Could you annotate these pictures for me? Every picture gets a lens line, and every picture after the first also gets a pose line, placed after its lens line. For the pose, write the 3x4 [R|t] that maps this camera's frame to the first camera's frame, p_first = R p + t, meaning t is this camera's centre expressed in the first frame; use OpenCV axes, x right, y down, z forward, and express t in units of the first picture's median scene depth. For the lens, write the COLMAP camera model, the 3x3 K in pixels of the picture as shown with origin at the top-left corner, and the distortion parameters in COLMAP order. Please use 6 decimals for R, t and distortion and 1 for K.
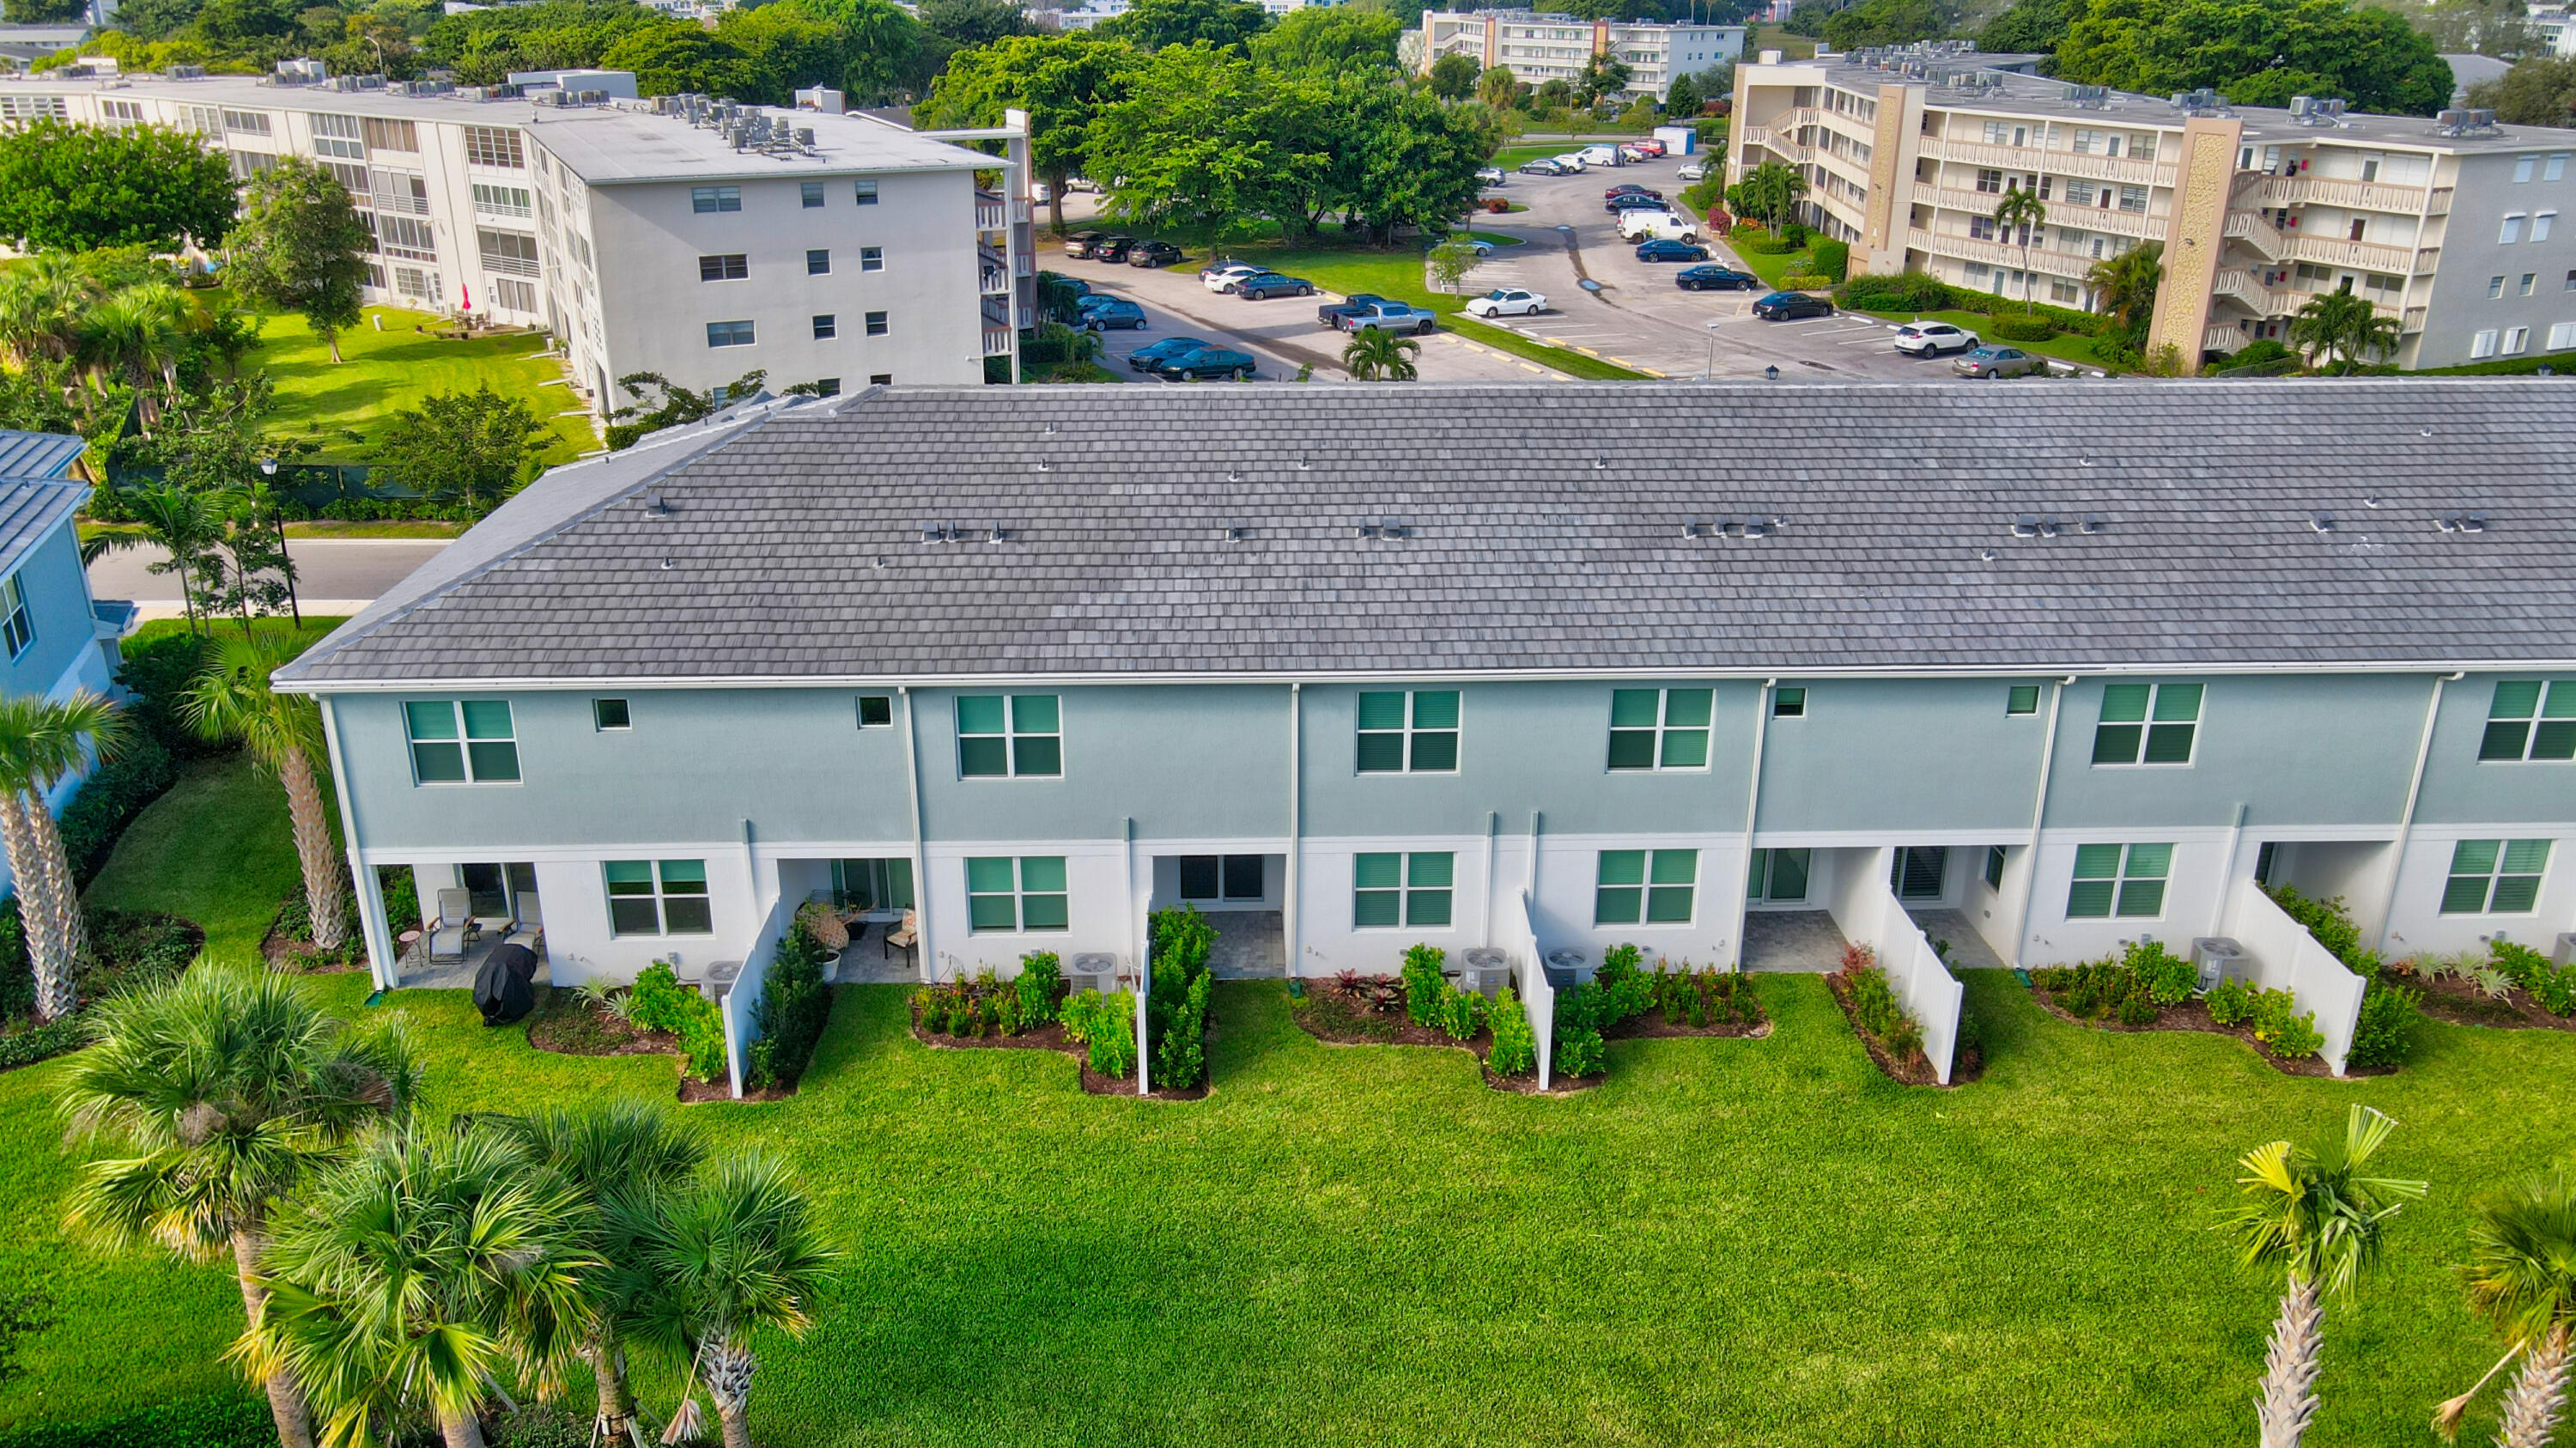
lens RADIAL K [[1915.4, 0, 1290.6], [0, 1915.4, 682.0], [0, 0, 1]] dist [0.009044, 0.008698]
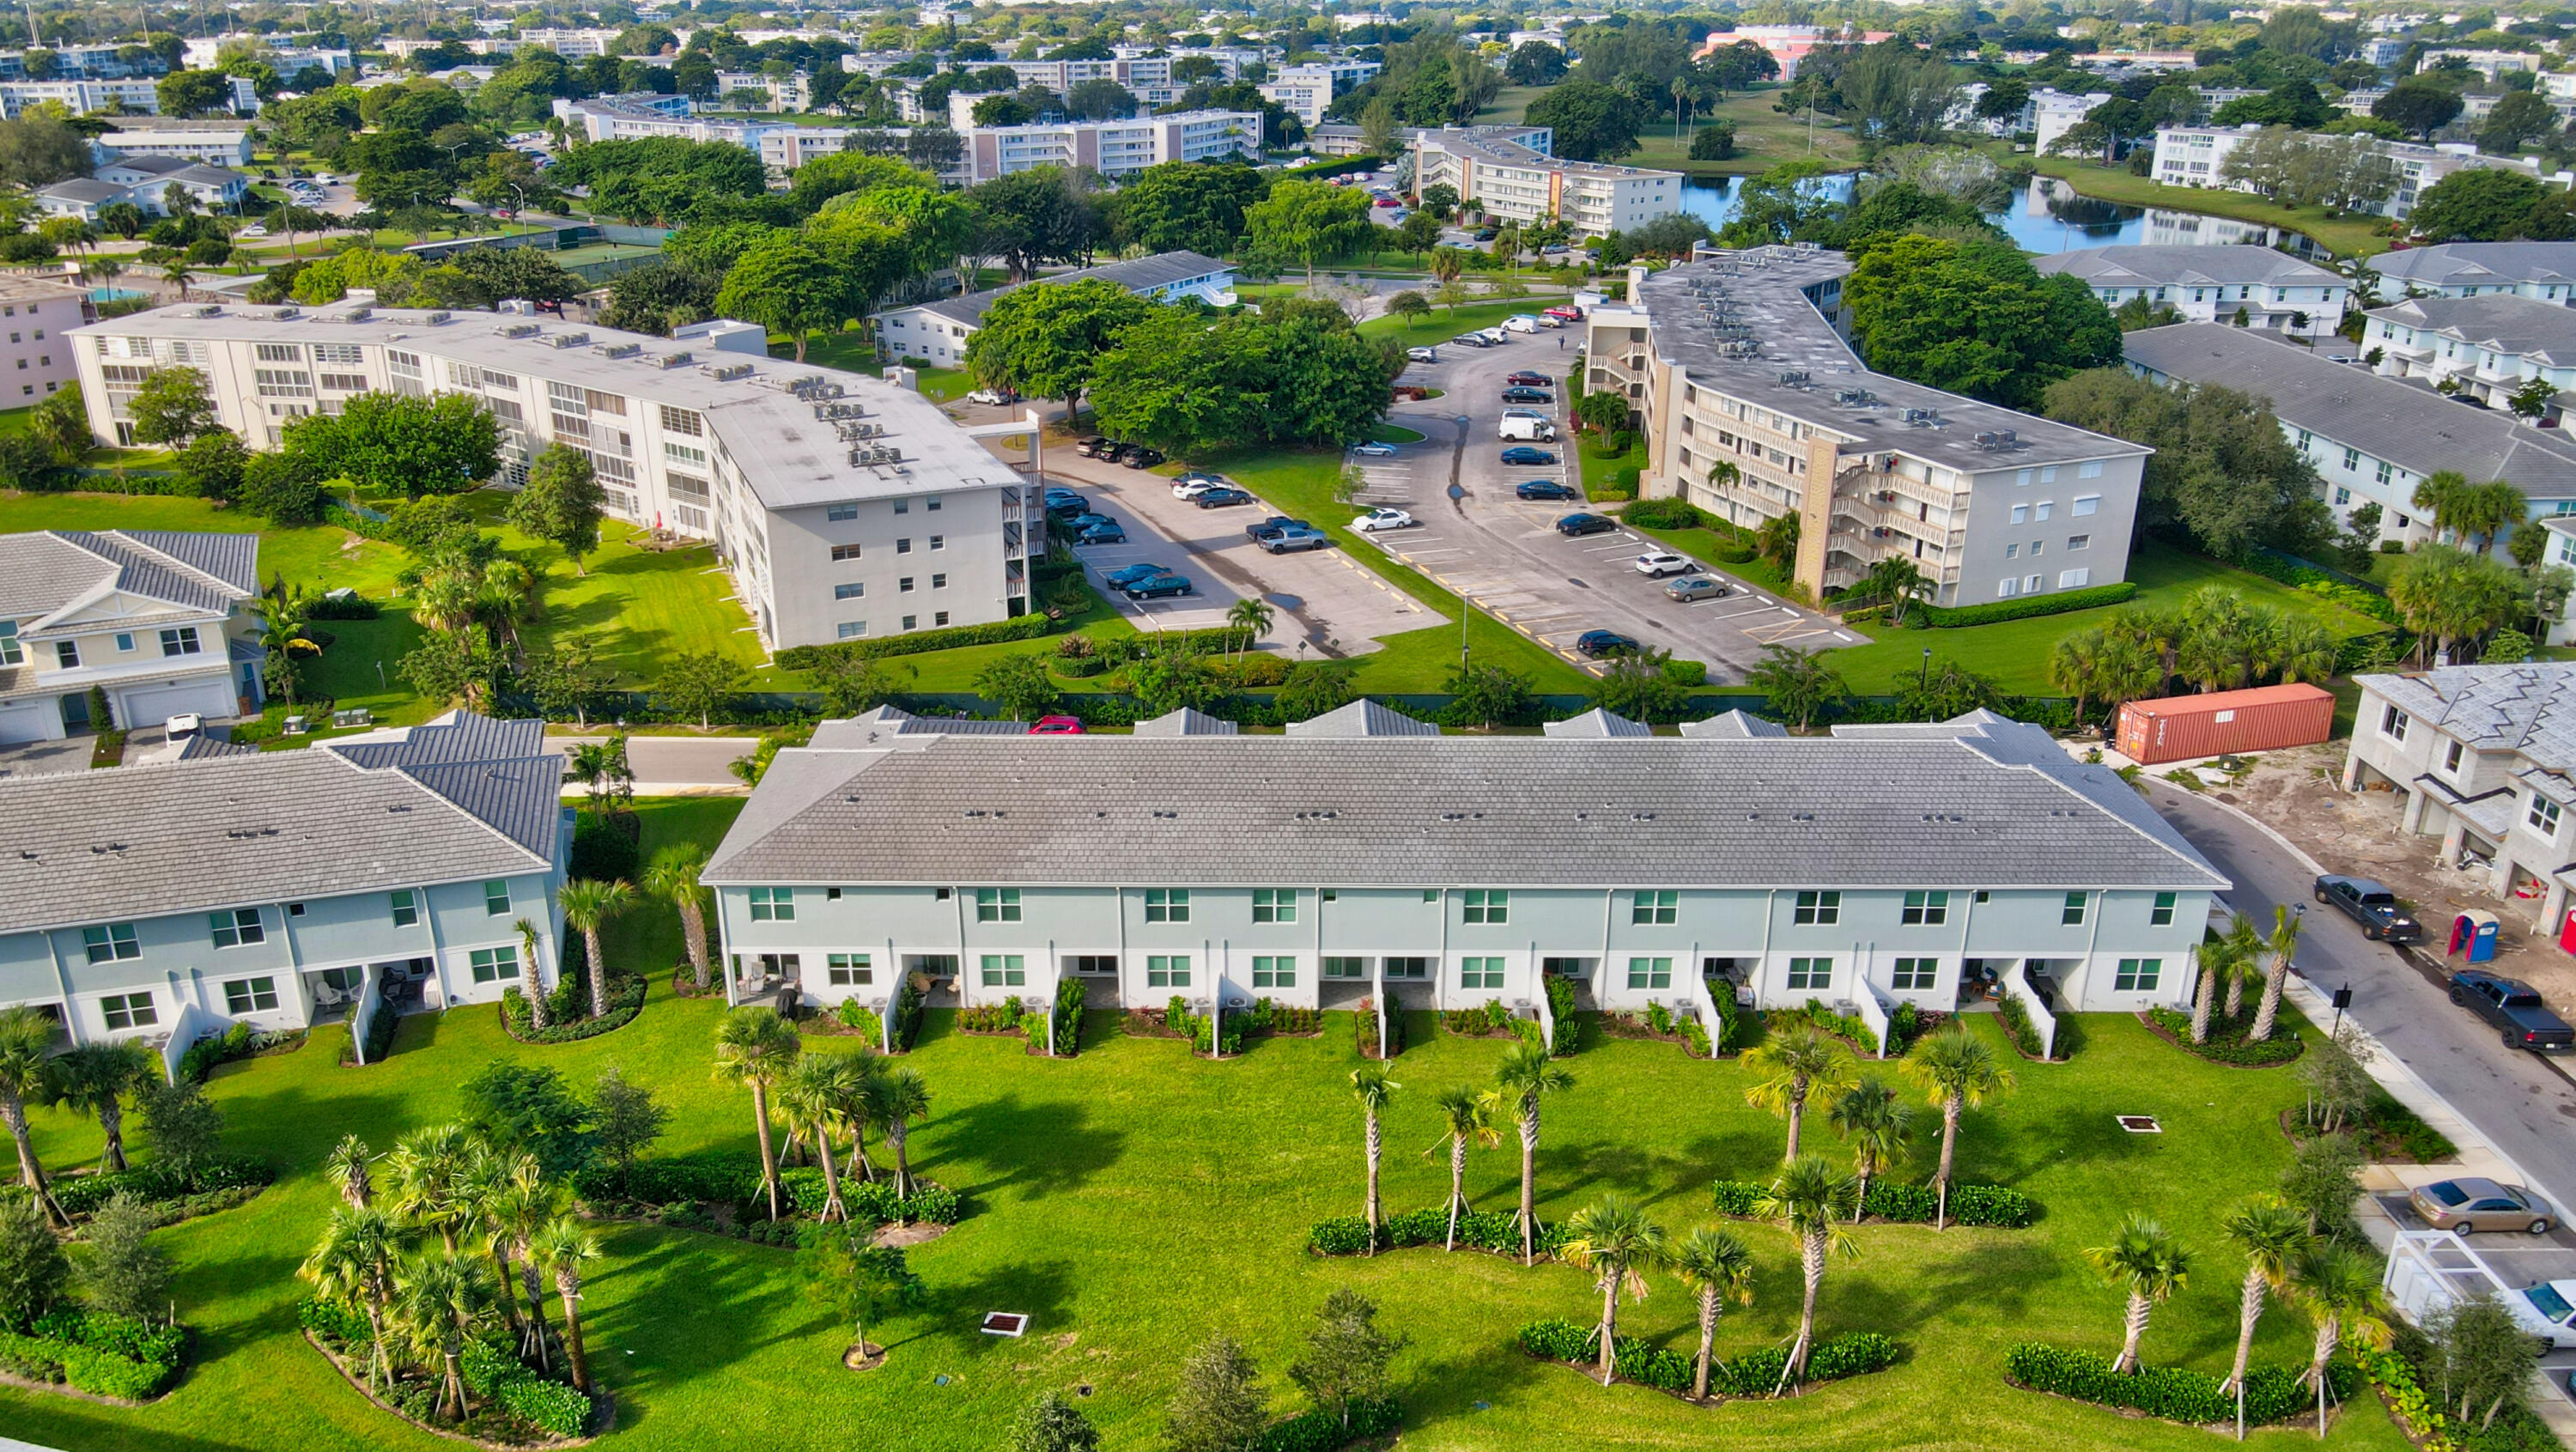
lens RADIAL K [[1909.2, 0, 1282.5], [0, 1909.2, 729.1], [0, 0, 1]] dist [-0.010325, 0.042787]
pose [[0.999498, 0.014007, -0.028429, 0.117001], [-0.013320, 0.999618, 0.024228, -0.109960], [0.028758, -0.023837, 0.999302, -0.587994]]
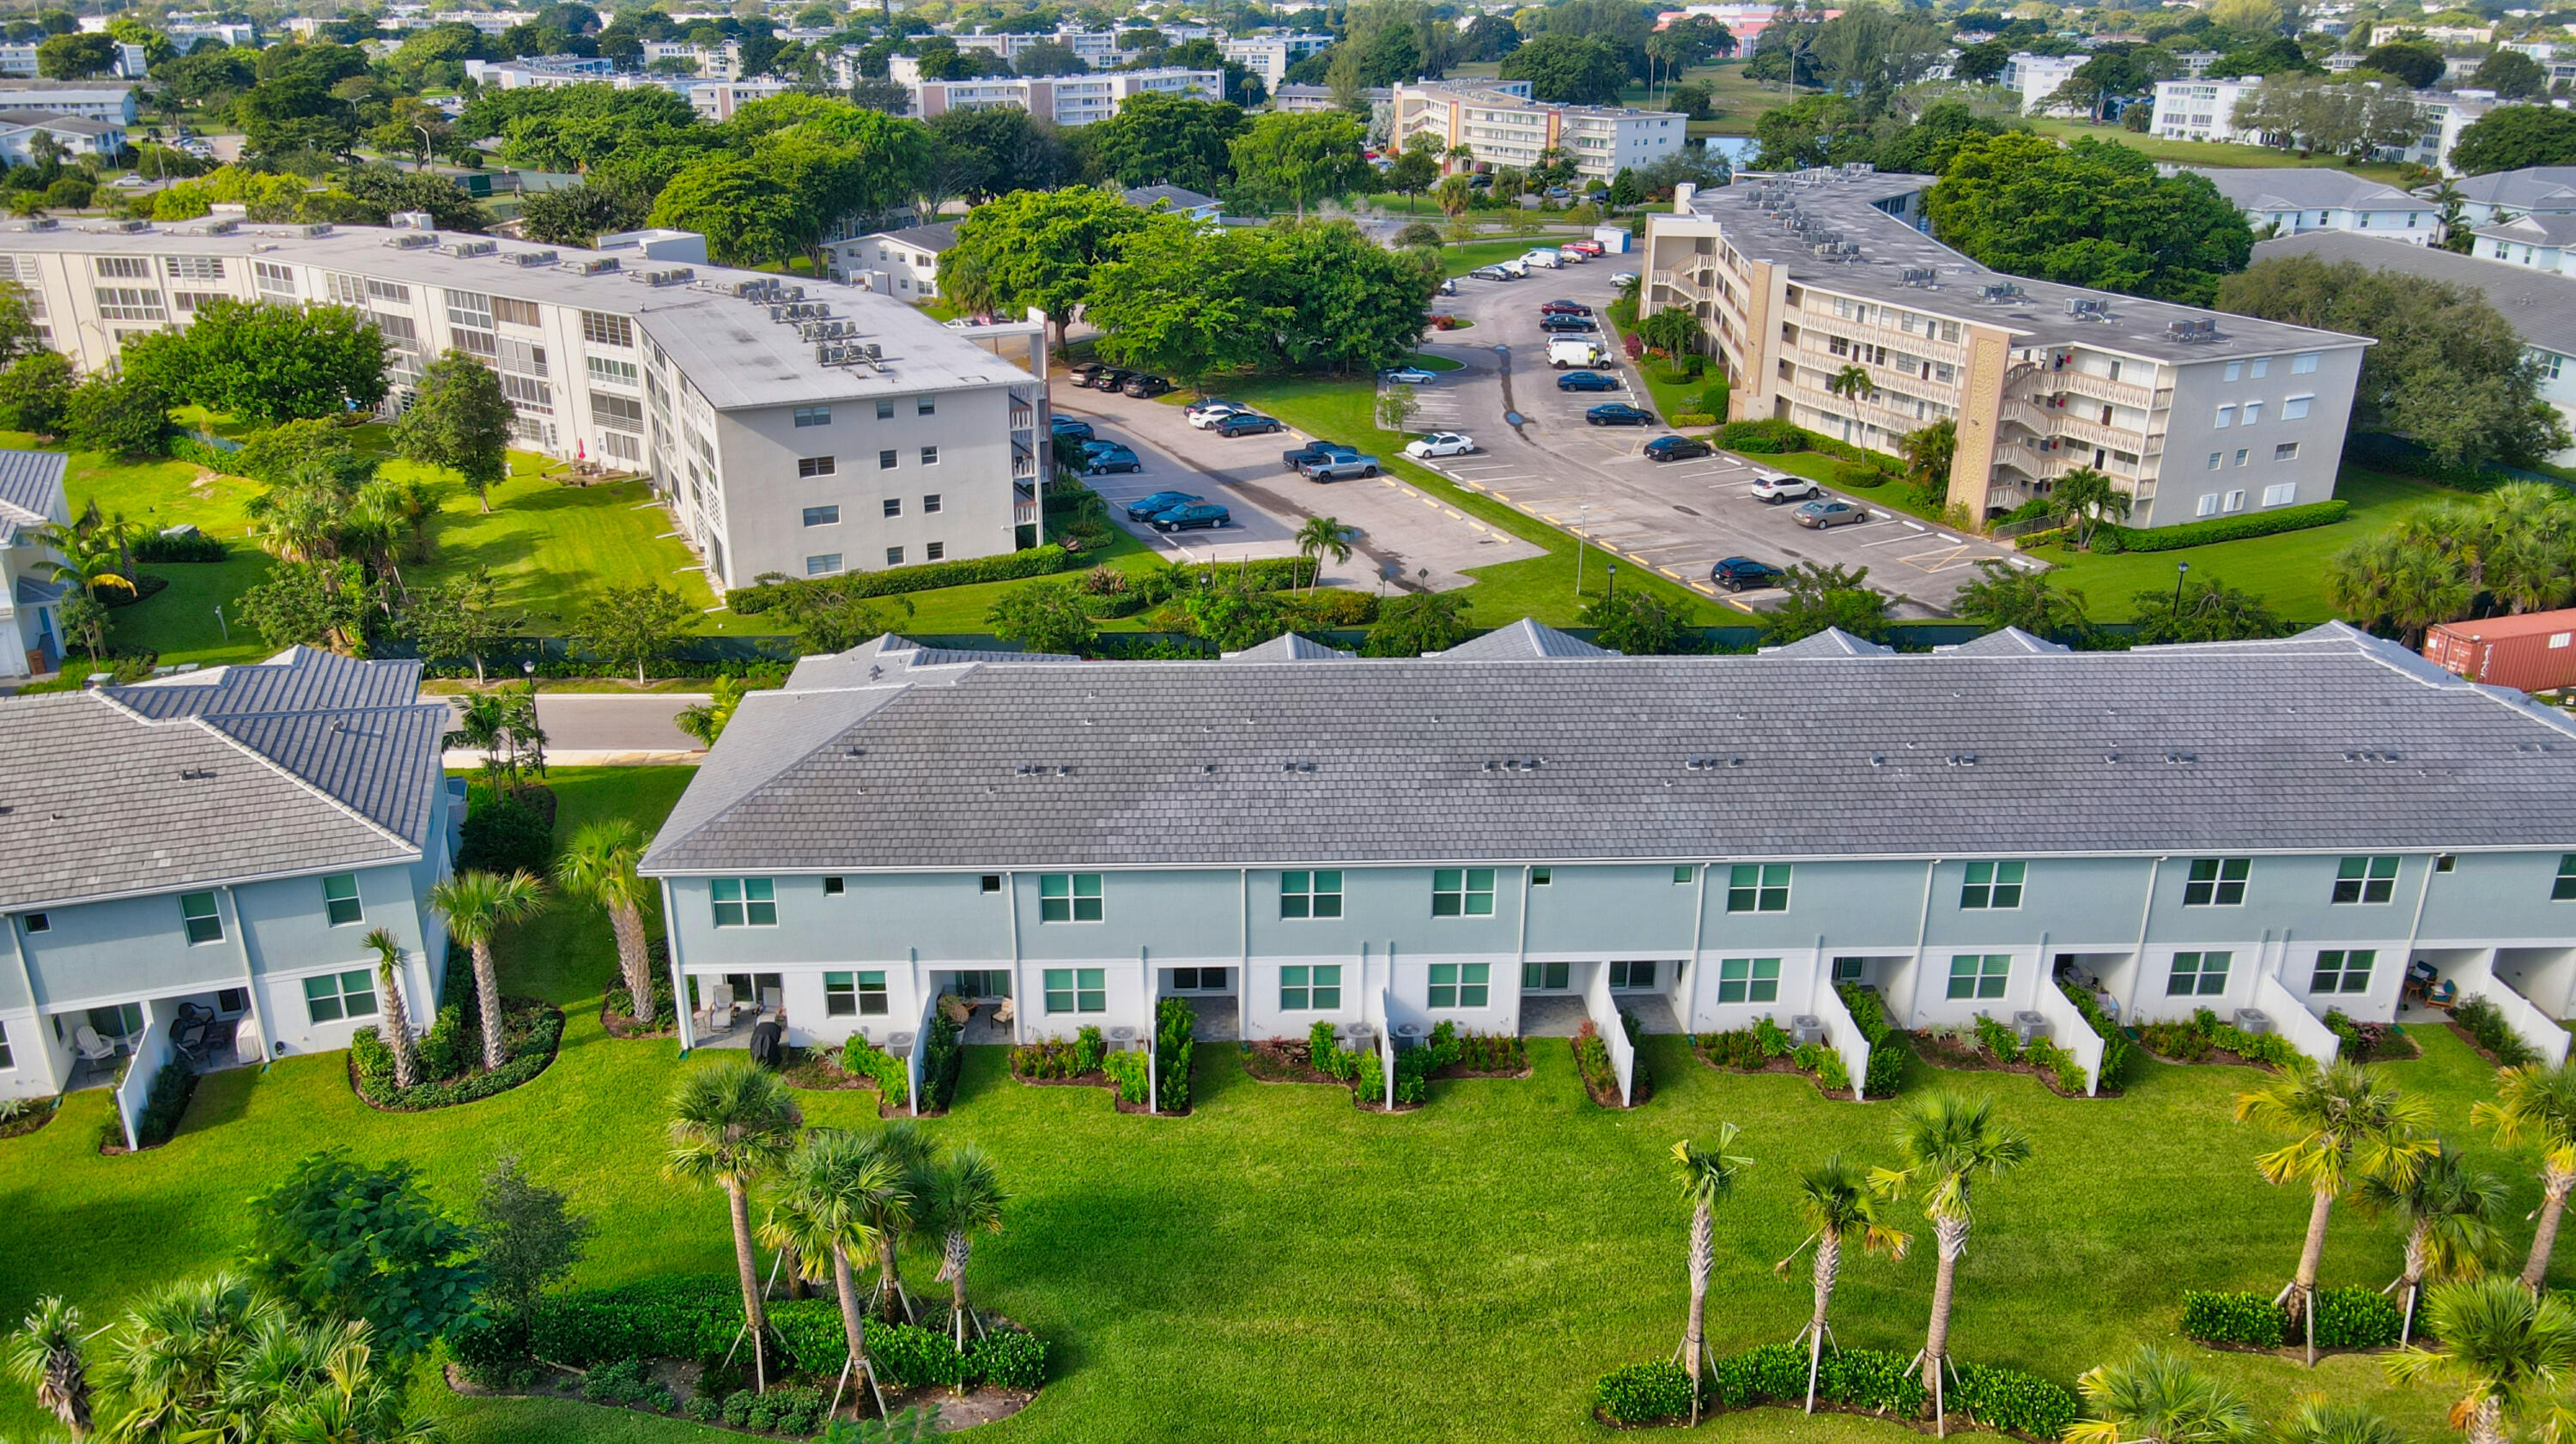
lens RADIAL K [[1904.4, 0, 1288.6], [0, 1904.4, 714.5], [0, 0, 1]] dist [-0.011215, 0.044712]
pose [[0.999973, 0.000003, 0.007382, 0.012813], [-0.000122, 0.999870, 0.016139, -0.068816], [-0.007381, -0.016139, 0.999843, -0.283518]]
